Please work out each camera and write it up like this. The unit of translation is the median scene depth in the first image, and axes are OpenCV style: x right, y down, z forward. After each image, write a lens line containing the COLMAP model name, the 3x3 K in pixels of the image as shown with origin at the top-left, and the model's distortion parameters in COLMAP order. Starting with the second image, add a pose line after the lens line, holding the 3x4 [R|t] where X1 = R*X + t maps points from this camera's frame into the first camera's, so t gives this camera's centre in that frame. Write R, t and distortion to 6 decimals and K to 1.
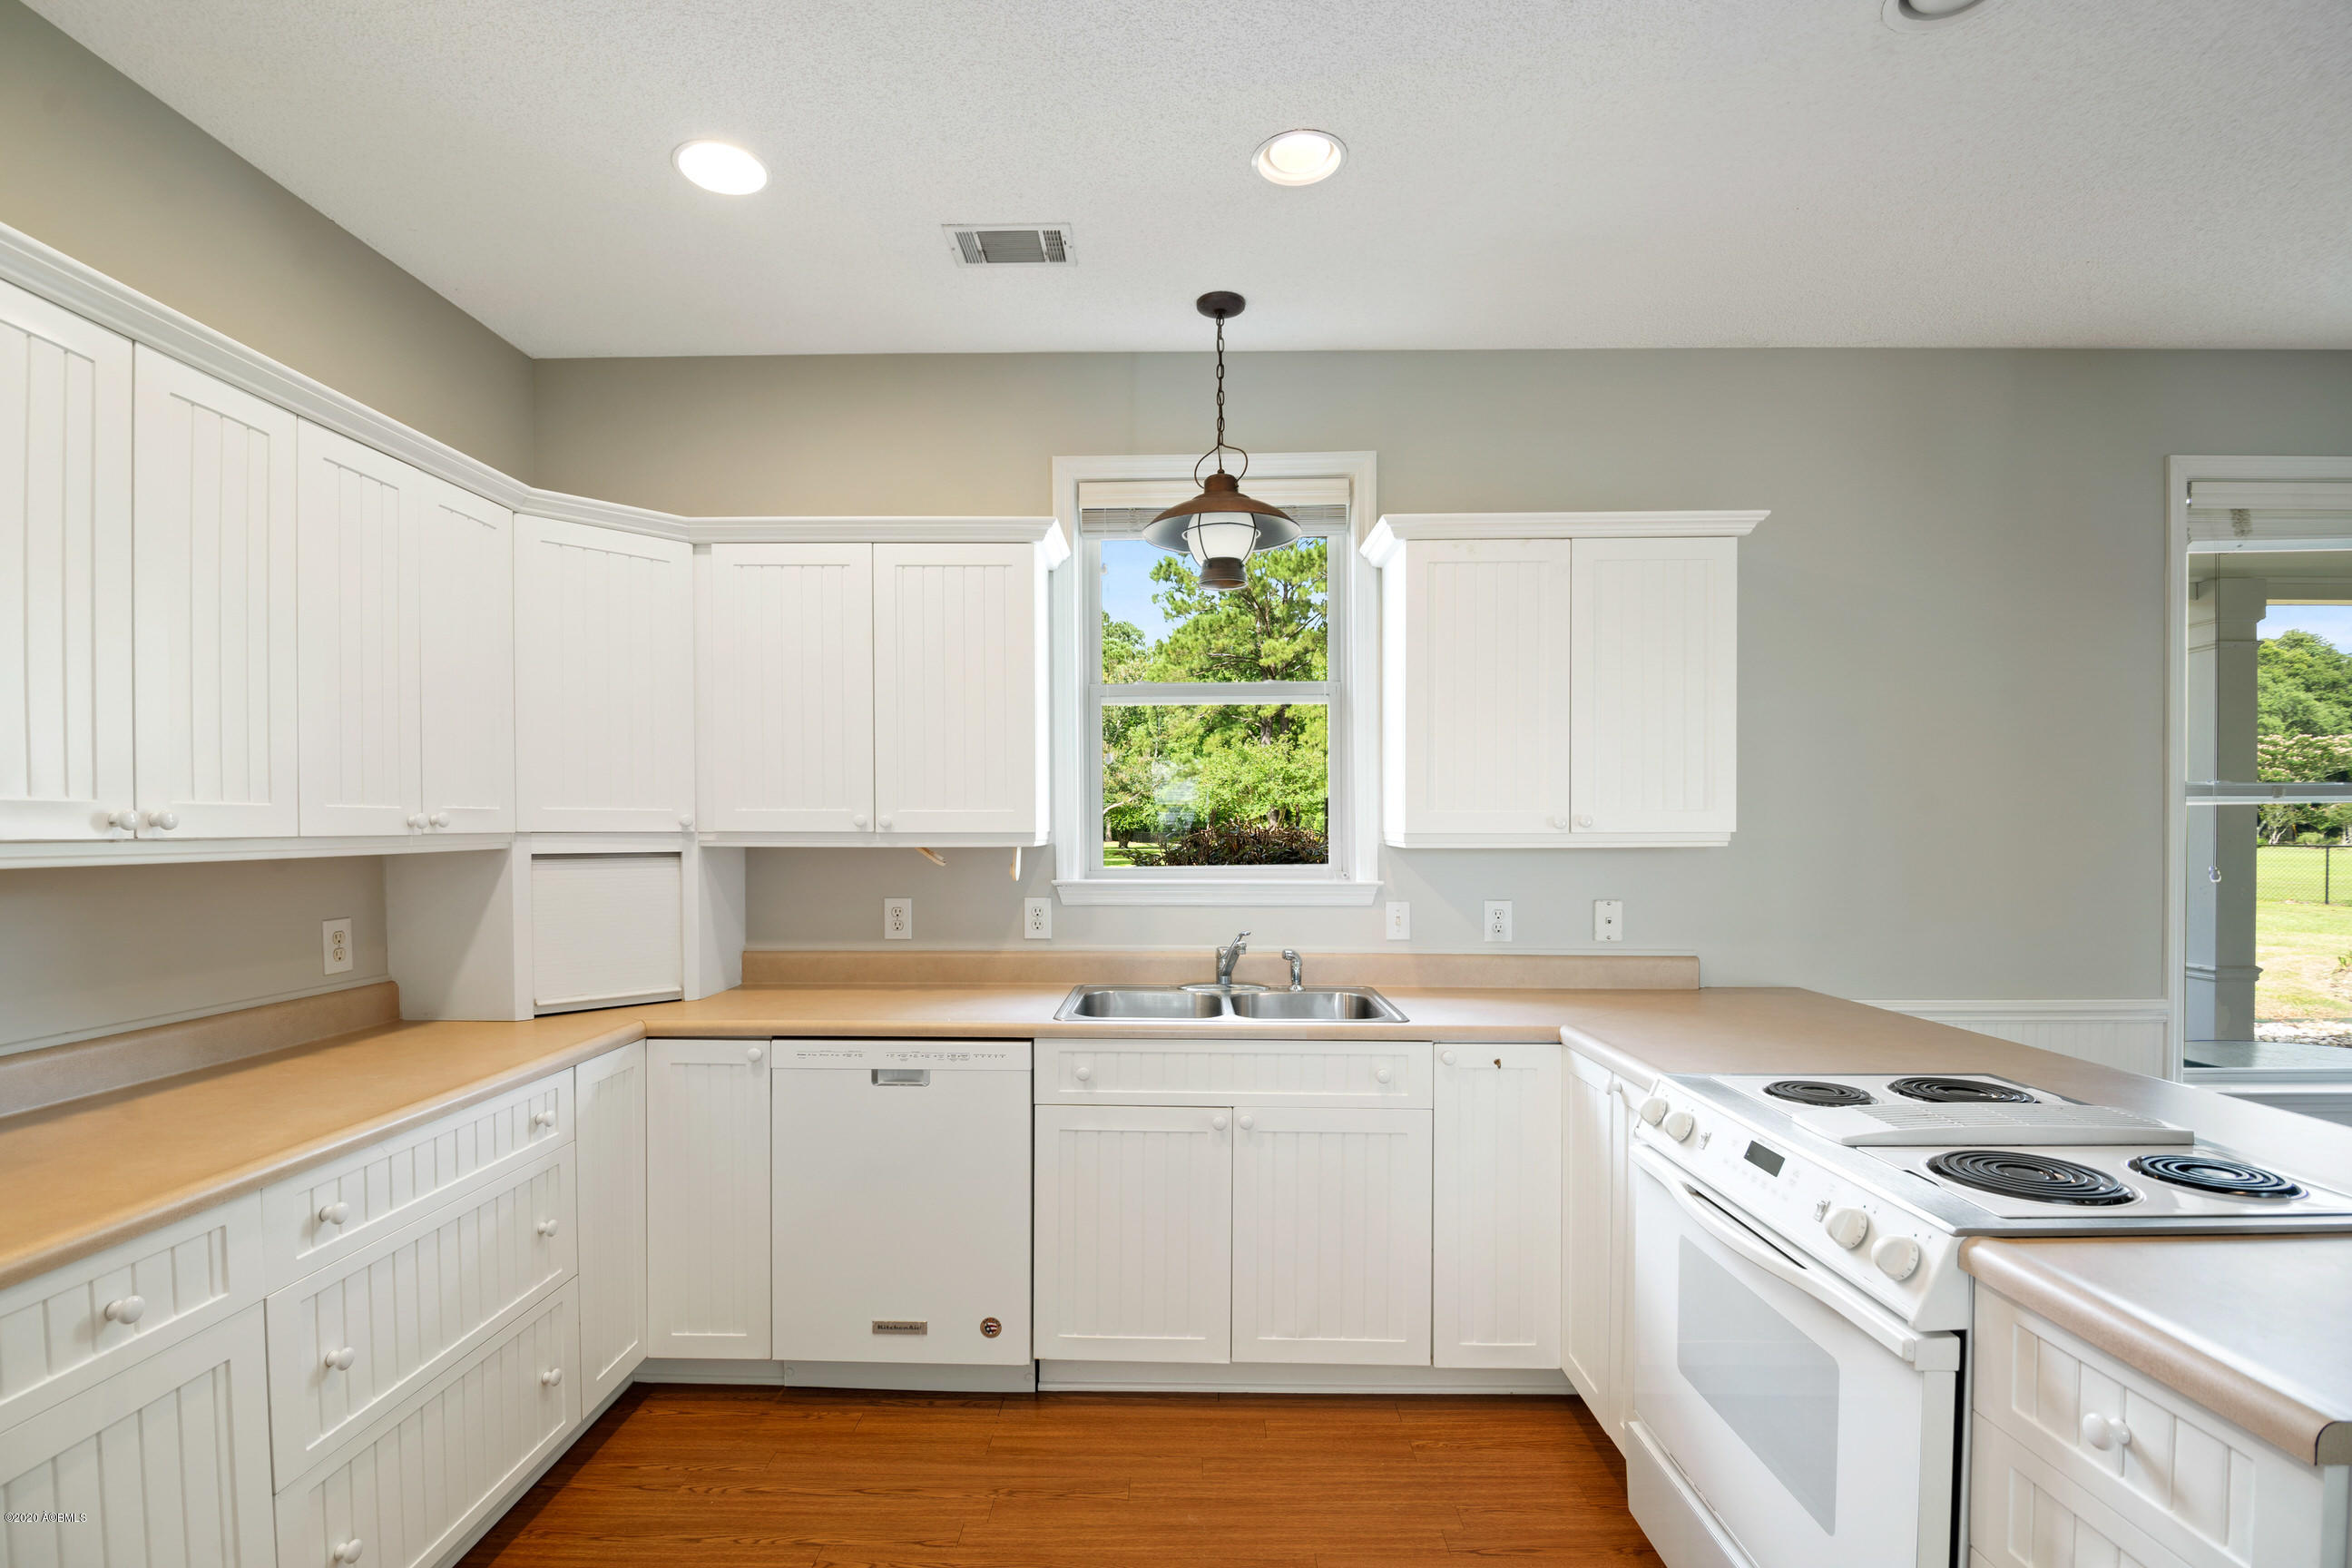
lens RADIAL K [[1066.3, 0, 1140.9], [0, 1066.3, 822.0], [0, 0, 1]] dist [-0.010047, -0.007634]
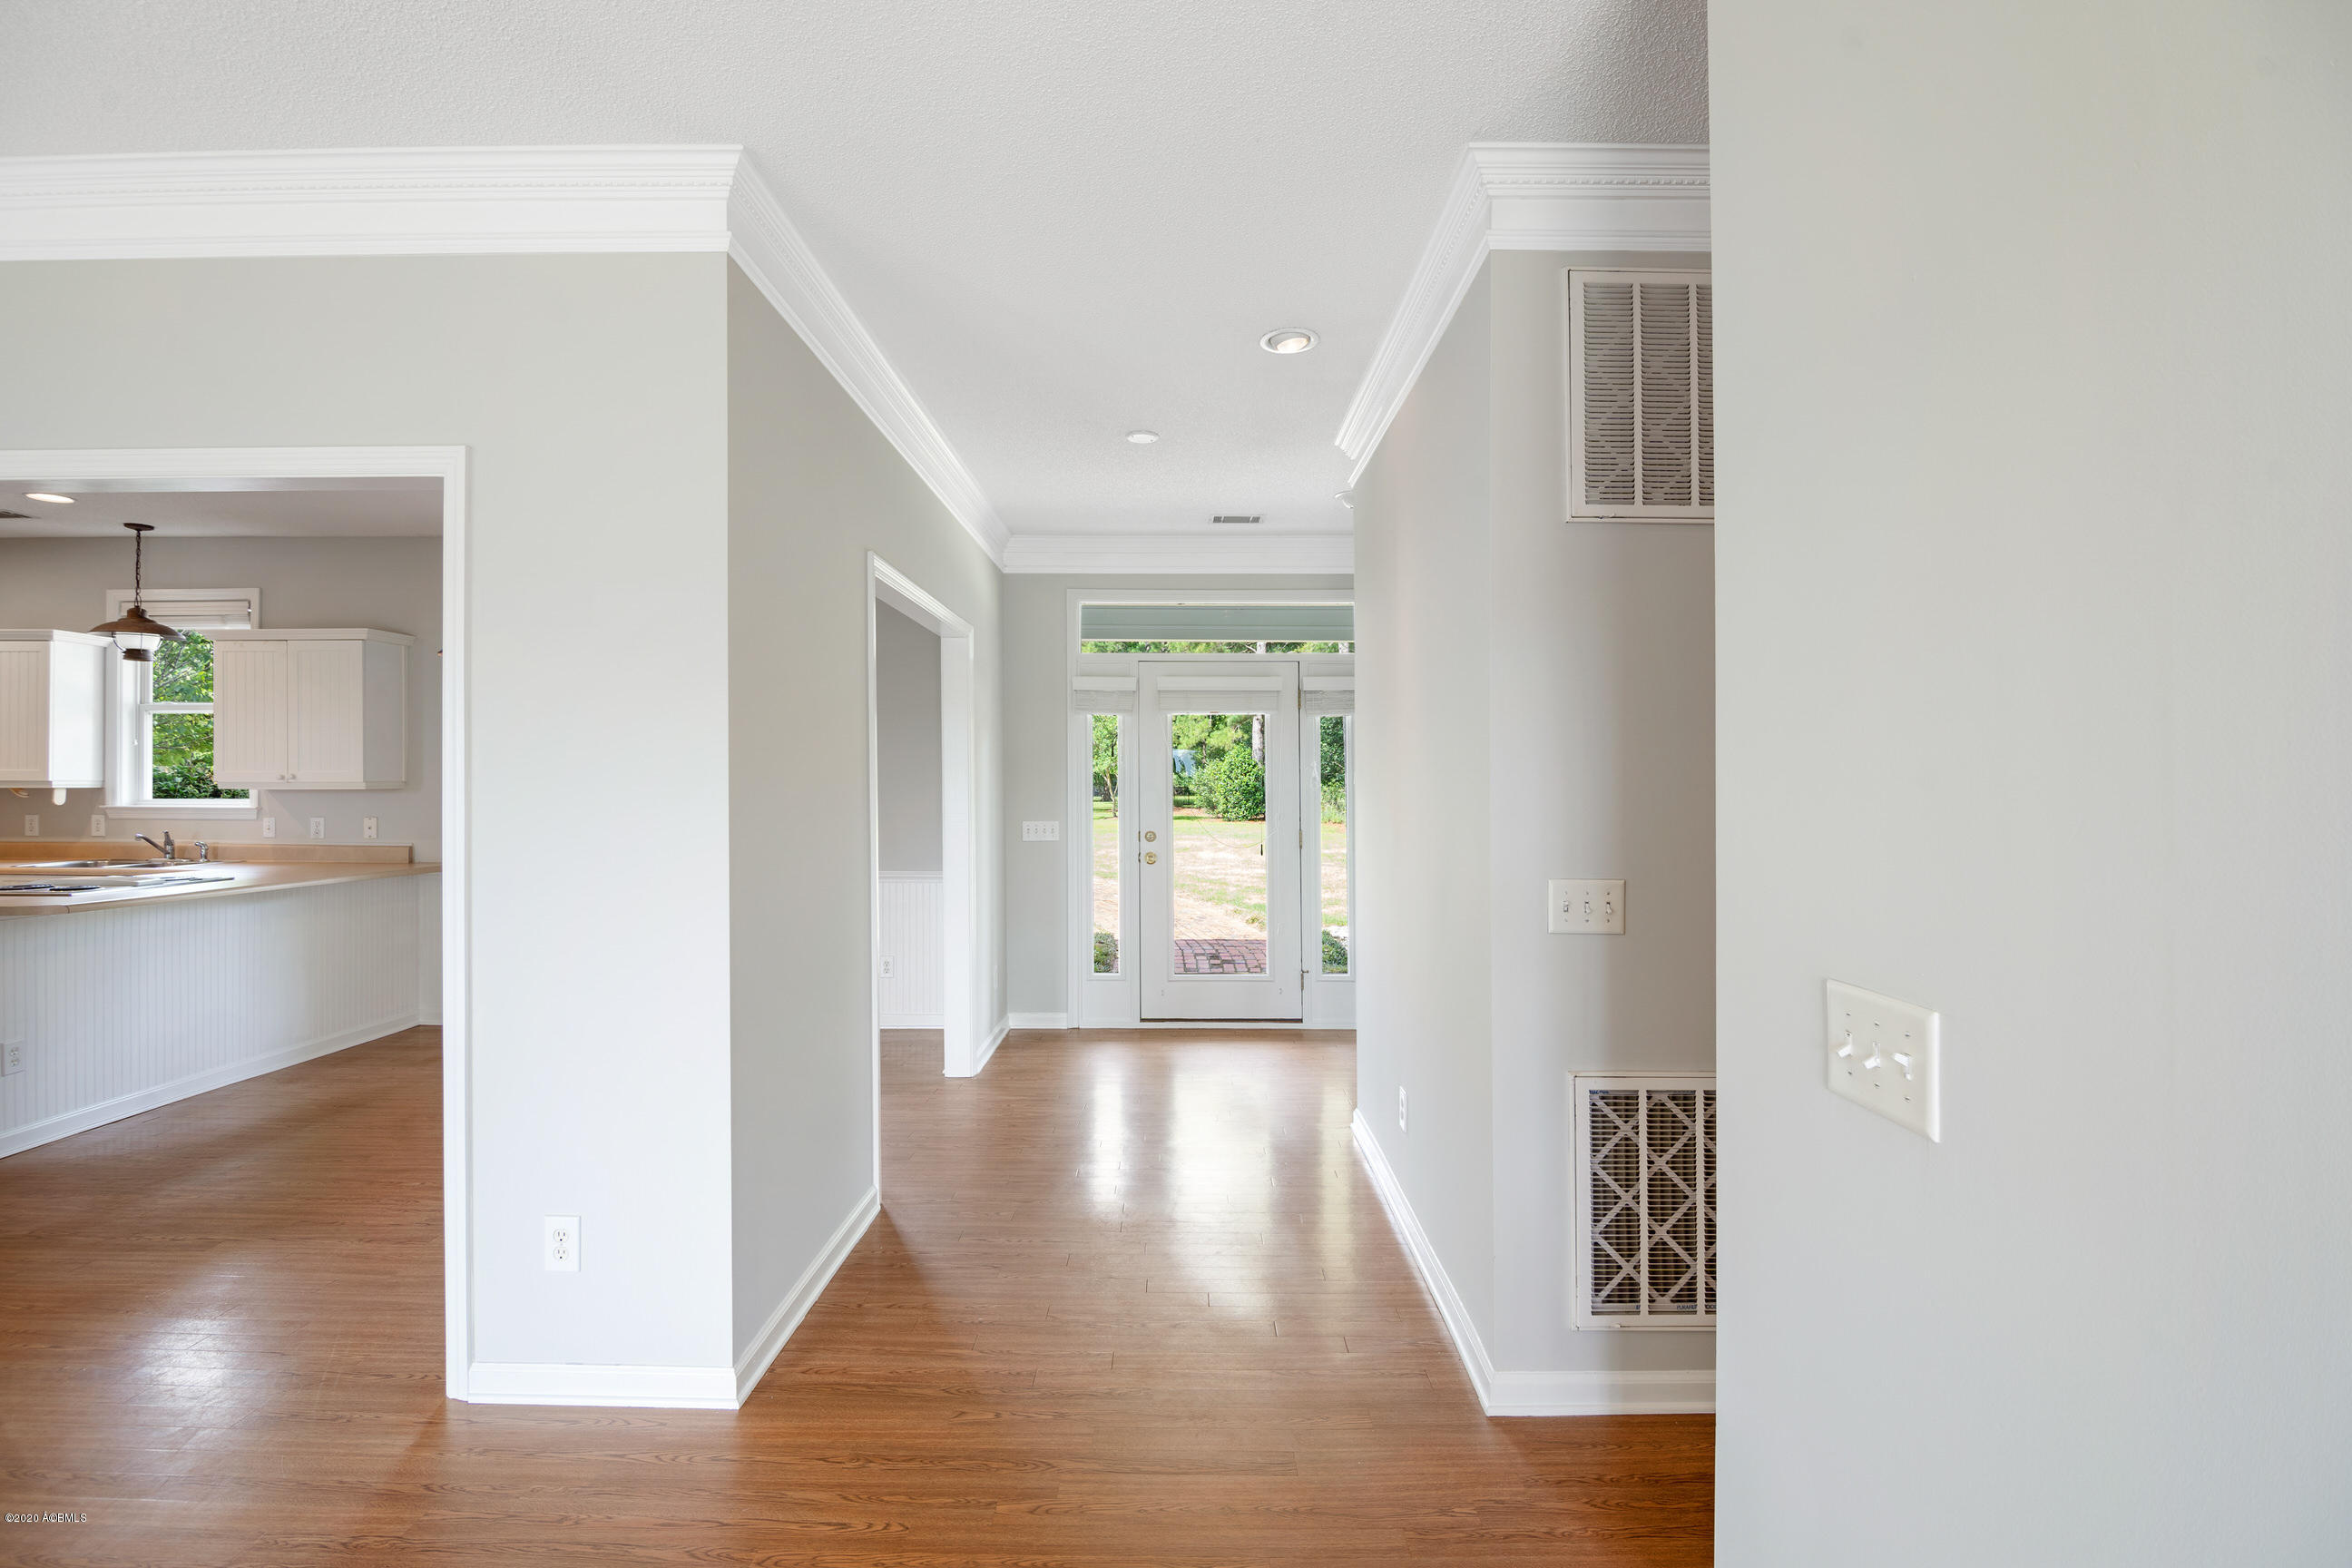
lens RADIAL K [[1066.3, 0, 1169.7], [0, 1066.3, 786.0], [0, 0, 1]] dist [-0.010047, -0.007634]
pose [[0.999583, 0.004507, 0.028537, 2.331558], [-0.004807, 0.999934, 0.010455, -0.014915], [-0.028488, -0.010587, 0.999538, -1.260080]]
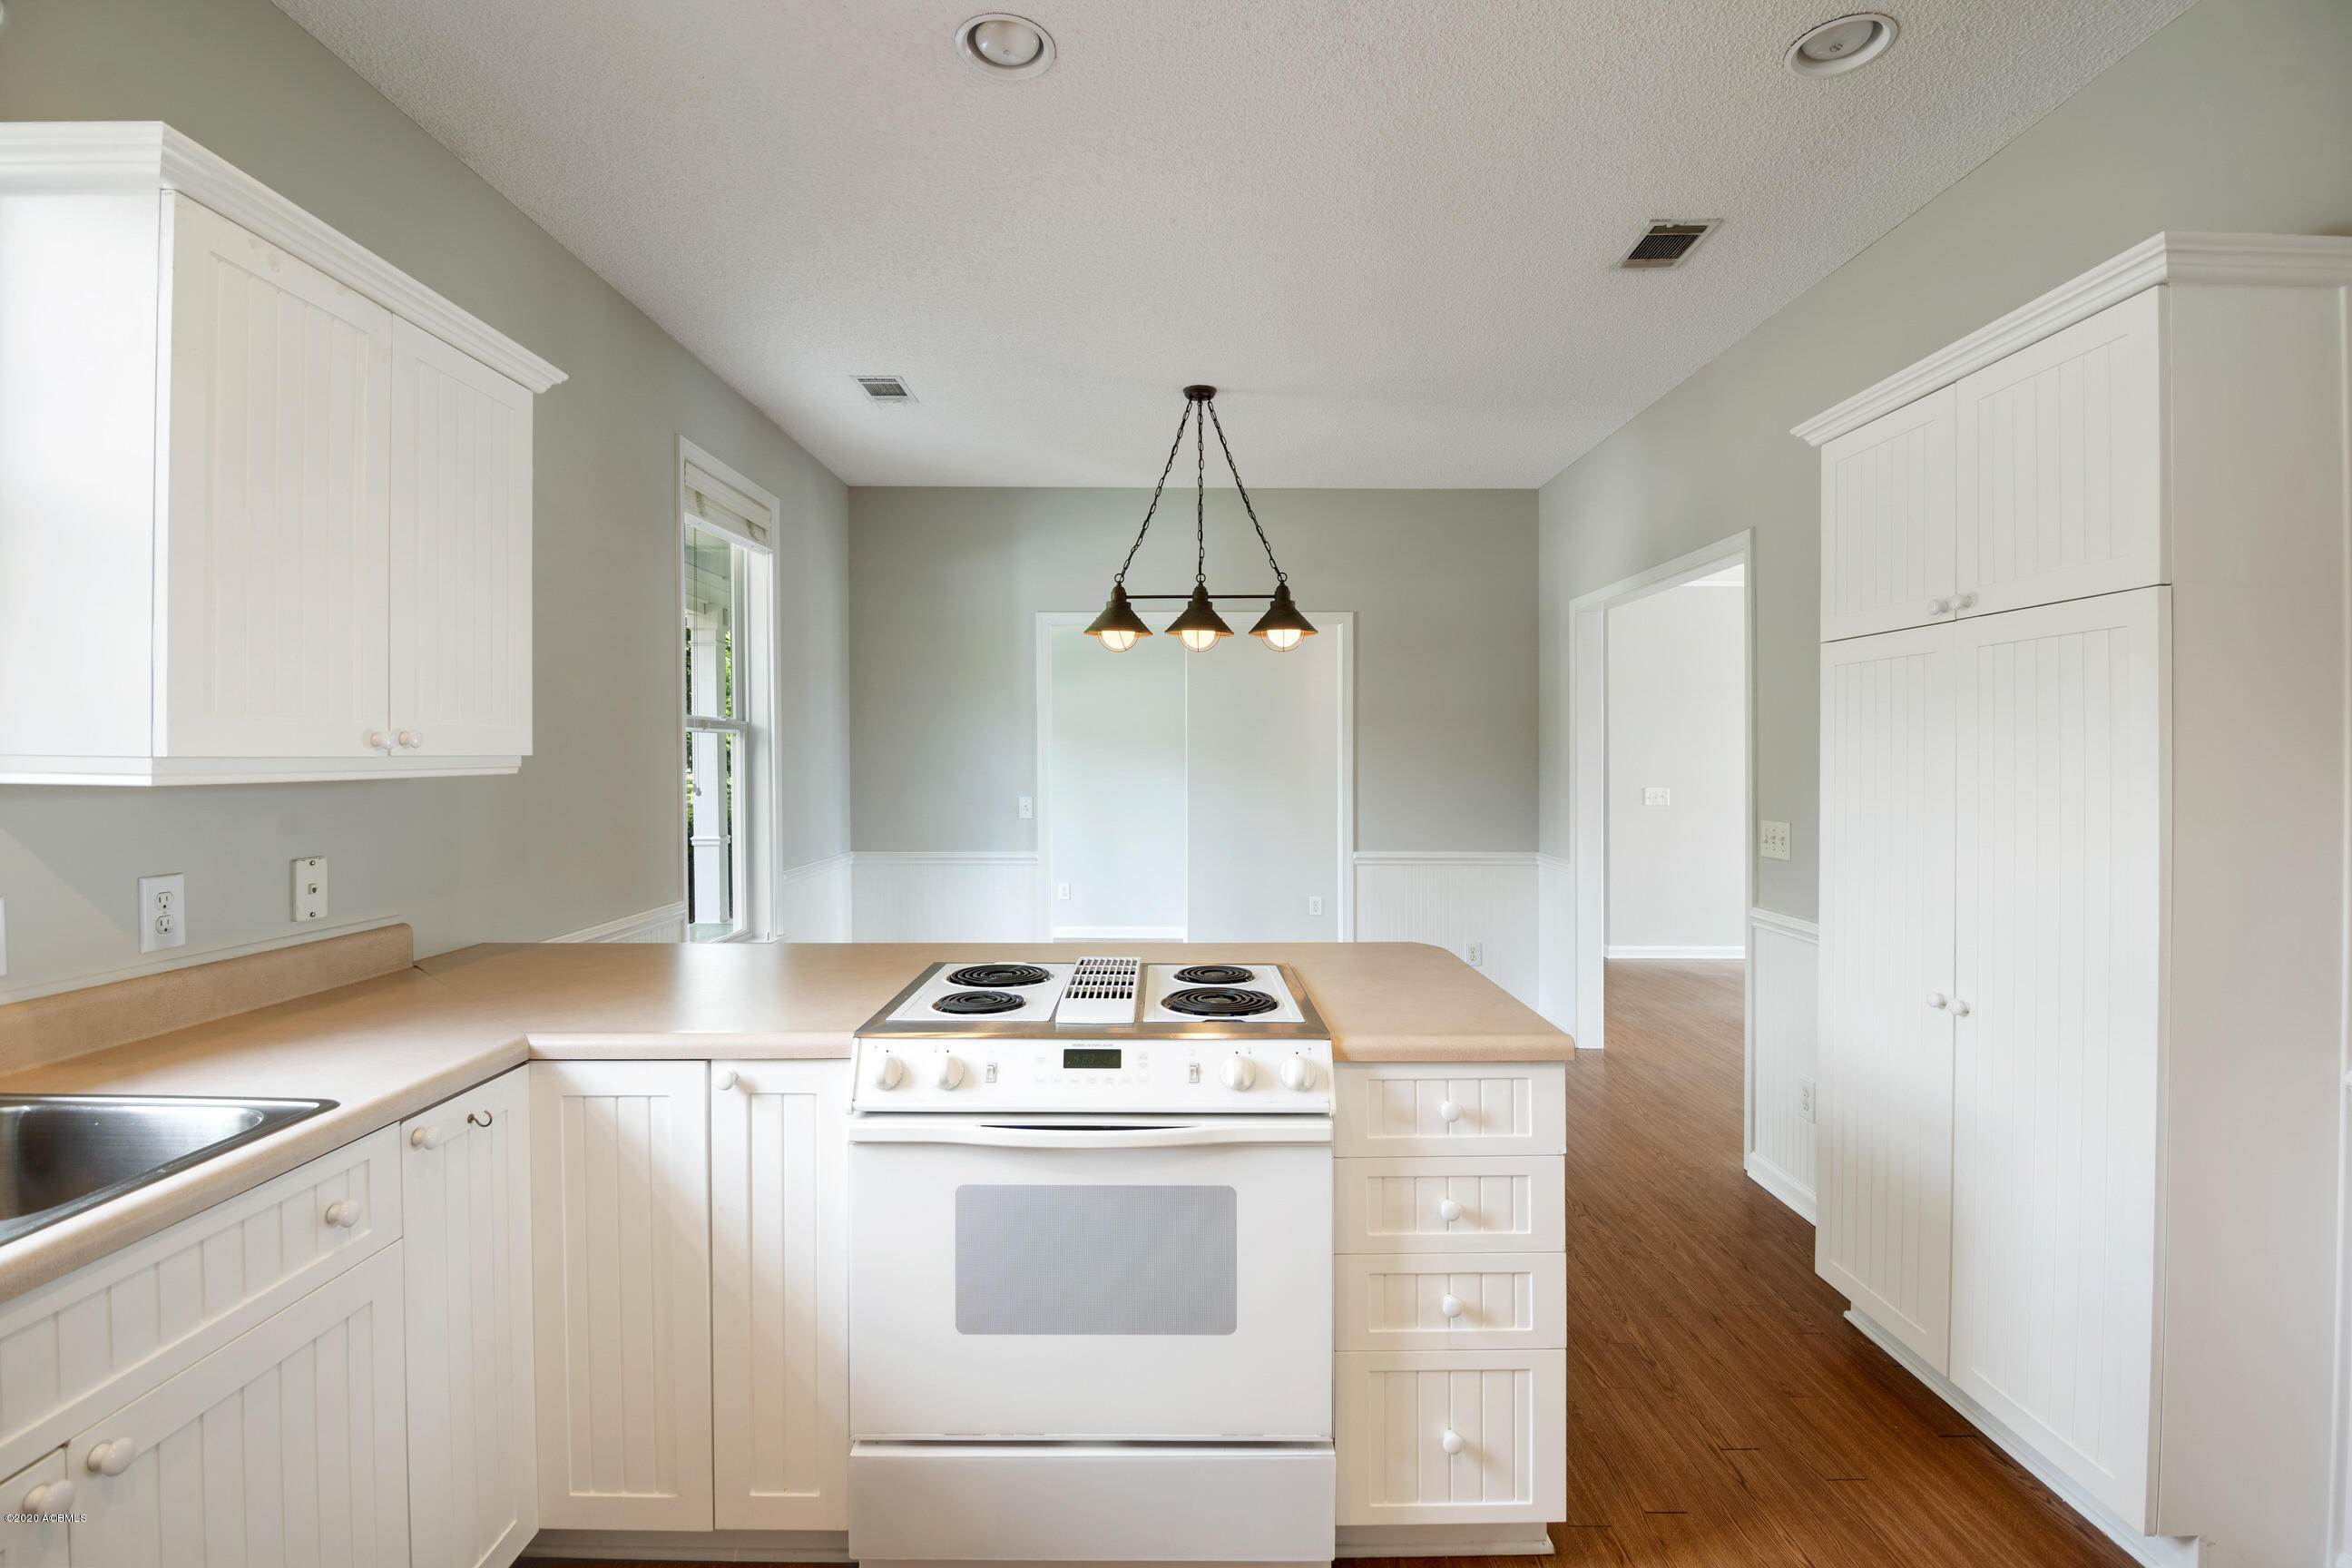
lens RADIAL K [[1066.3, 0, 1188.4], [0, 1066.3, 776.0], [0, 0, 1]] dist [-0.010047, -0.007634]
pose [[-0.047280, -0.012790, 0.998800, -0.307062], [-0.009547, 0.999878, 0.012352, 0.011040], [-0.998836, -0.008952, -0.047396, 0.603866]]
